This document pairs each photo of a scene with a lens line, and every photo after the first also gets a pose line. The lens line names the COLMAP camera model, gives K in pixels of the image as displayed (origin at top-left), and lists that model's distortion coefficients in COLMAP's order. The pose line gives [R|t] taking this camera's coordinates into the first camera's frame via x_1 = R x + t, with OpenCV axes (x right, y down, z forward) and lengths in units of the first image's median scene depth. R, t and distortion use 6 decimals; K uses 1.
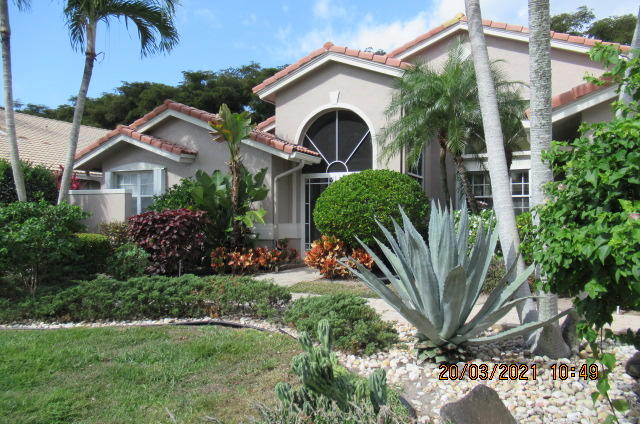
lens RADIAL K [[476.2, 0, 320.5], [0, 476.2, 217.5], [0, 0, 1]] dist [-0.008069, -0.001765]
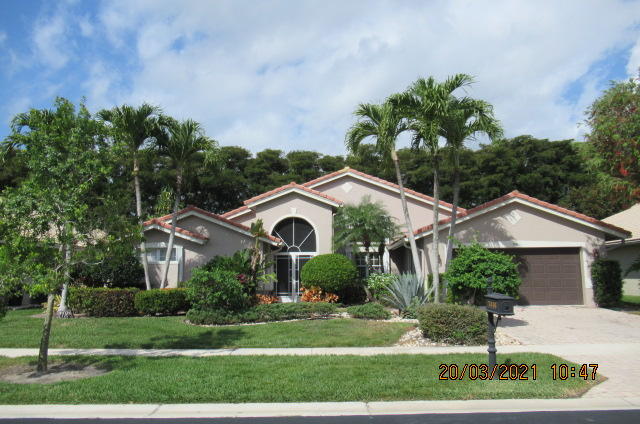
lens RADIAL K [[476.2, 0, 320.5], [0, 476.2, 217.5], [0, 0, 1]] dist [-0.008069, -0.001765]
pose [[0.905438, 0.045862, 0.421994, -0.624782], [0.008988, 0.991852, -0.127078, 0.003476], [-0.424383, 0.118855, 0.897648, -0.646927]]
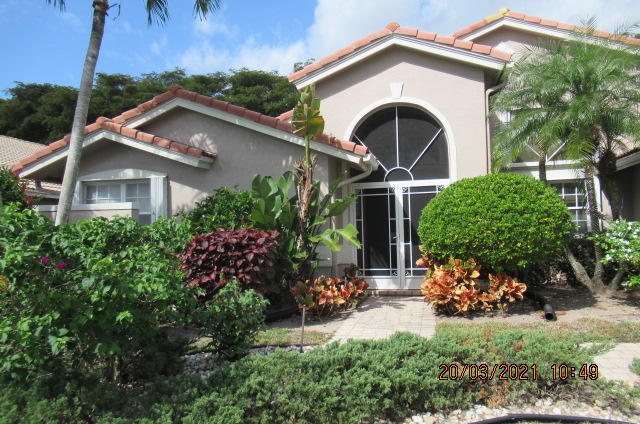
lens RADIAL K [[476.2, 0, 320.5], [0, 476.2, 217.5], [0, 0, 1]] dist [-0.008069, -0.001765]
pose [[0.973179, -0.015272, 0.229541, -0.283125], [0.024907, 0.998923, -0.039137, -0.003165], [-0.228696, 0.043804, 0.972512, 0.232039]]
